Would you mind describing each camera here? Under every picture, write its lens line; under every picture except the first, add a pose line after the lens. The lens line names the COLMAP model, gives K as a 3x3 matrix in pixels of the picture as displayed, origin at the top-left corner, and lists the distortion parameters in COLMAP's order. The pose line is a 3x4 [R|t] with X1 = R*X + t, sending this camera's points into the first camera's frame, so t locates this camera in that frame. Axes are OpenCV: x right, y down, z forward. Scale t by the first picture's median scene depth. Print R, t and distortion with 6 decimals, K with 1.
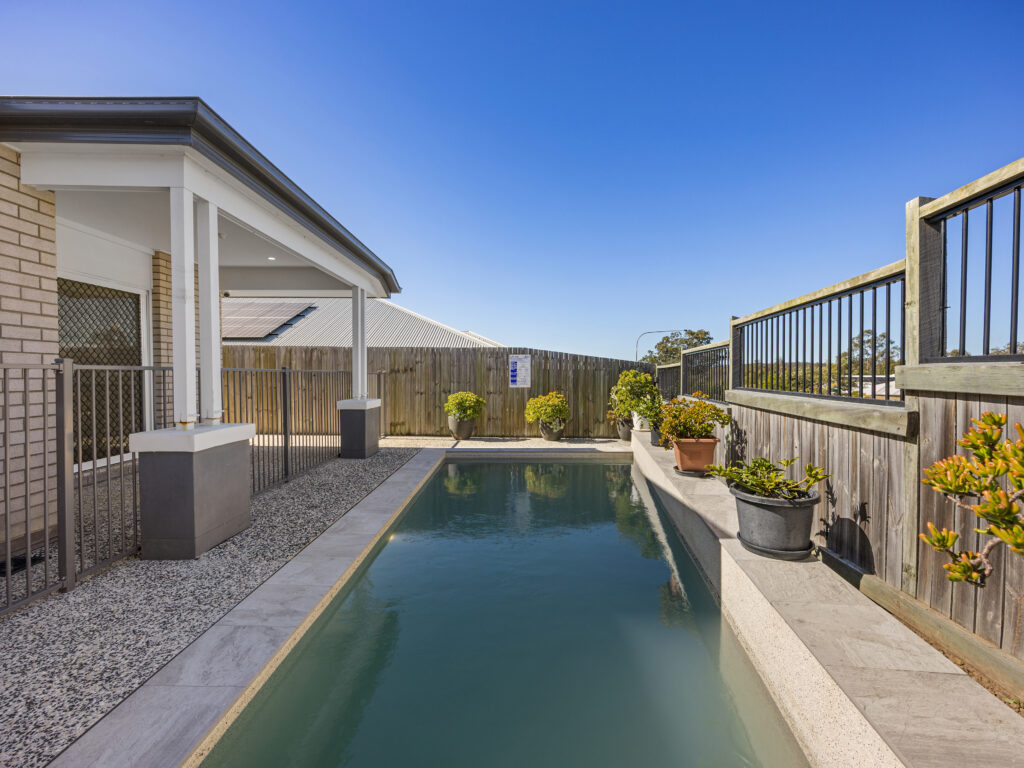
lens RADIAL K [[469.3, 0, 512.9], [0, 469.3, 379.3], [0, 0, 1]] dist [-0.013660, 0.000150]
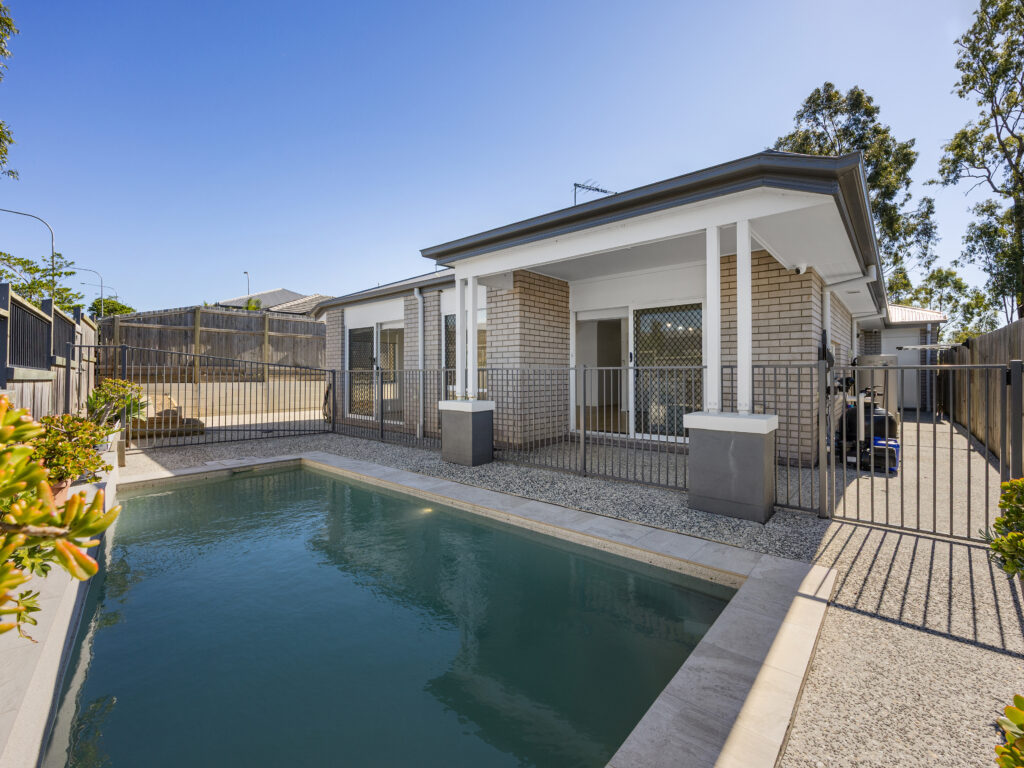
lens RADIAL K [[469.3, 0, 511.1], [0, 469.3, 379.1], [0, 0, 1]] dist [-0.013660, 0.000150]
pose [[-0.660501, 0.007049, -0.750792, 0.448684], [-0.008068, 0.999832, 0.016486, -0.010939], [0.750782, 0.016946, -0.660333, 1.672479]]
